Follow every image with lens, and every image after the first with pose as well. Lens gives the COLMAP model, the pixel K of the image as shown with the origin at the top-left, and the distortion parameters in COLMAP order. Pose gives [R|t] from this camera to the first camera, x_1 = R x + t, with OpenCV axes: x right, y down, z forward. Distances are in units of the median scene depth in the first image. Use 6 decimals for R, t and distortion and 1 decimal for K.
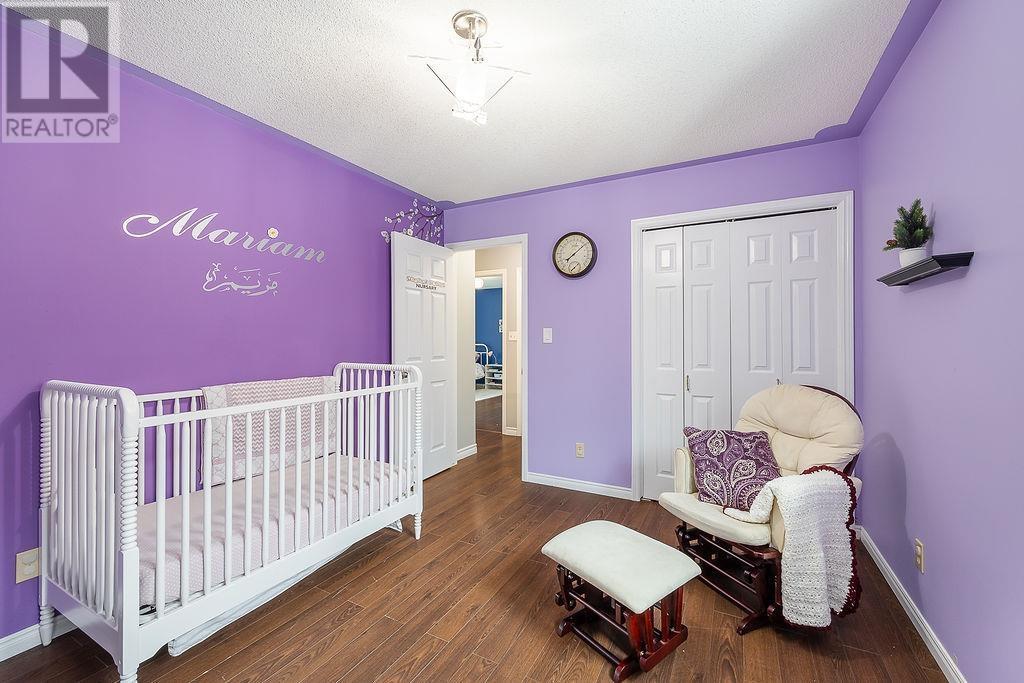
lens RADIAL K [[405.7, 0, 518.7], [0, 405.7, 337.5], [0, 0, 1]] dist [-0.008231, -0.000176]
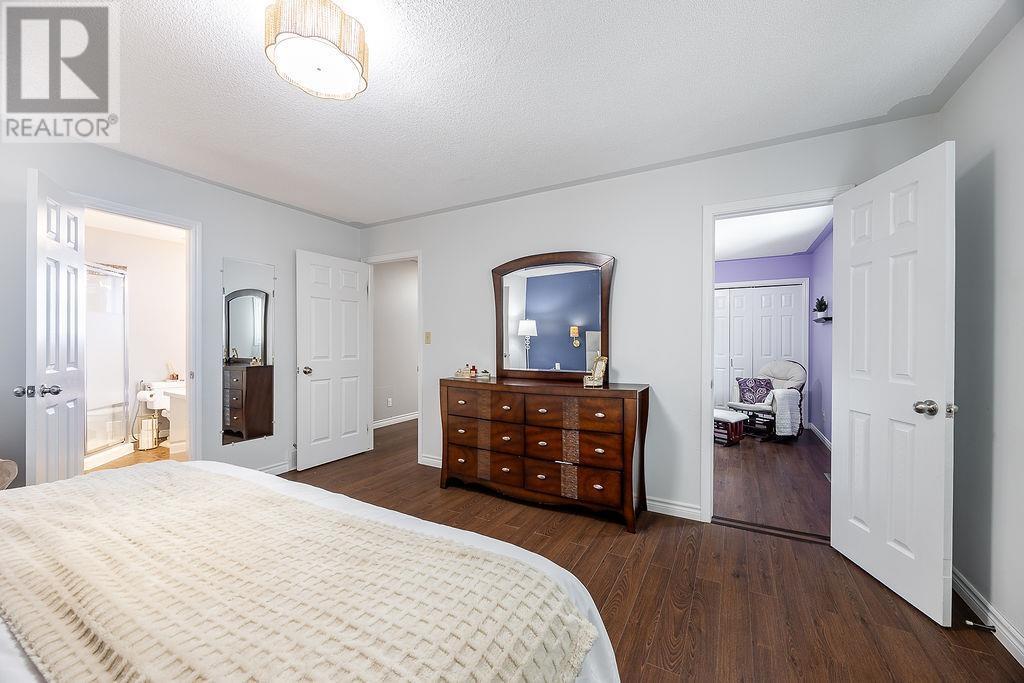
lens RADIAL K [[405.7, 0, 505.7], [0, 405.7, 343.6], [0, 0, 1]] dist [-0.008231, -0.000176]
pose [[0.999845, 0.009123, -0.015027, -1.155723], [-0.008963, 0.999903, 0.010705, 0.004156], [0.015123, -0.010568, 0.999830, -1.782385]]
